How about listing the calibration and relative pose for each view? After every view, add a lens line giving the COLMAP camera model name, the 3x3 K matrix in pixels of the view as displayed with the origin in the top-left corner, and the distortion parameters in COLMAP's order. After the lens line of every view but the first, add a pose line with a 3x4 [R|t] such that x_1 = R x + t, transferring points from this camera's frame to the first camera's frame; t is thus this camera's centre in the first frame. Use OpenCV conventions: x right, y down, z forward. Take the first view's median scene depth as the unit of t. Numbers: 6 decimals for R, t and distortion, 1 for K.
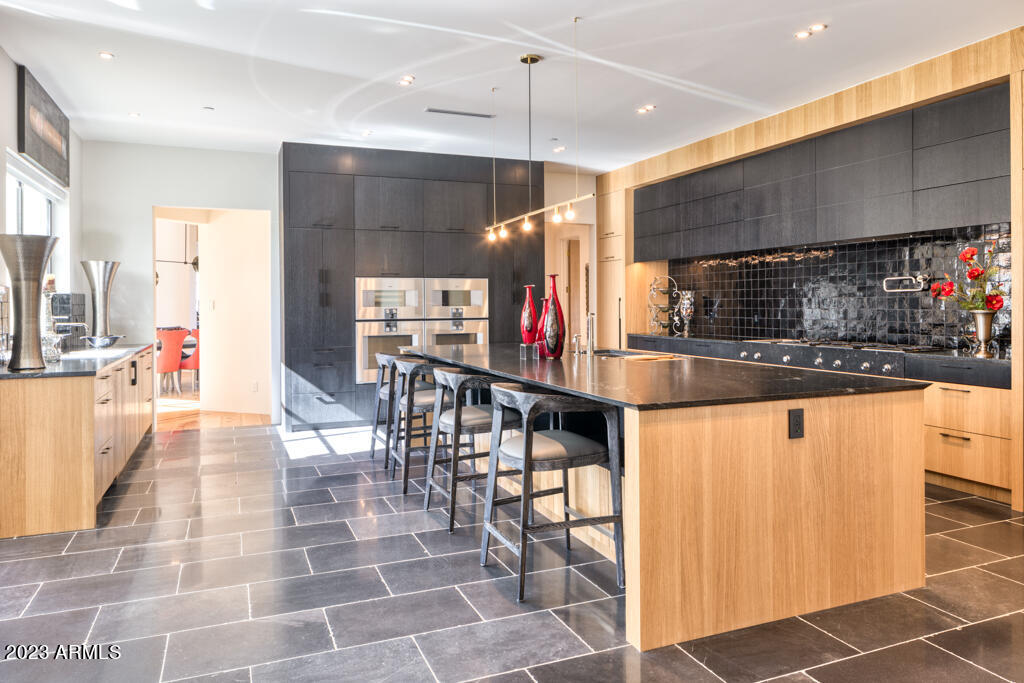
lens RADIAL K [[694.0, 0, 518.8], [0, 694.0, 308.3], [0, 0, 1]] dist [-0.020259, -0.002750]
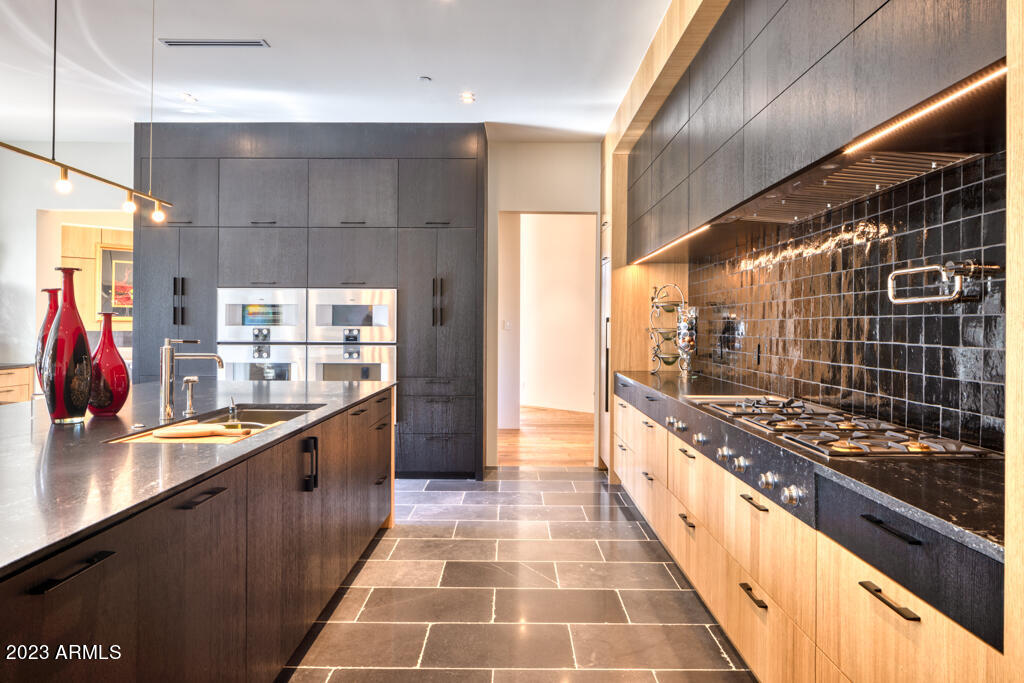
lens RADIAL K [[694.0, 0, 510.8], [0, 694.0, 334.3], [0, 0, 1]] dist [-0.020259, -0.002750]
pose [[0.923059, 0.017043, -0.384280, 0.360473], [-0.014557, 0.999850, 0.009377, -0.004400], [0.384382, -0.003061, 0.923169, 0.386593]]
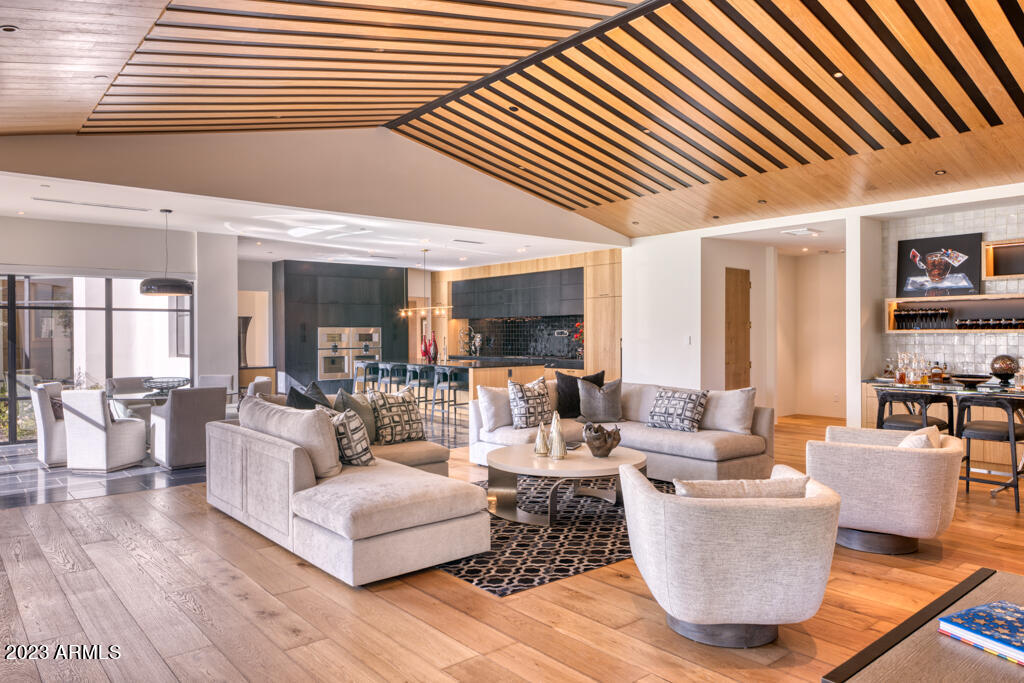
lens RADIAL K [[694.0, 0, 513.9], [0, 694.0, 340.2], [0, 0, 1]] dist [-0.020259, -0.002750]
pose [[0.954400, -0.000485, 0.298531, -0.280841], [0.000047, 0.999999, 0.001475, -0.010075], [-0.298532, -0.001393, 0.954399, -1.030176]]
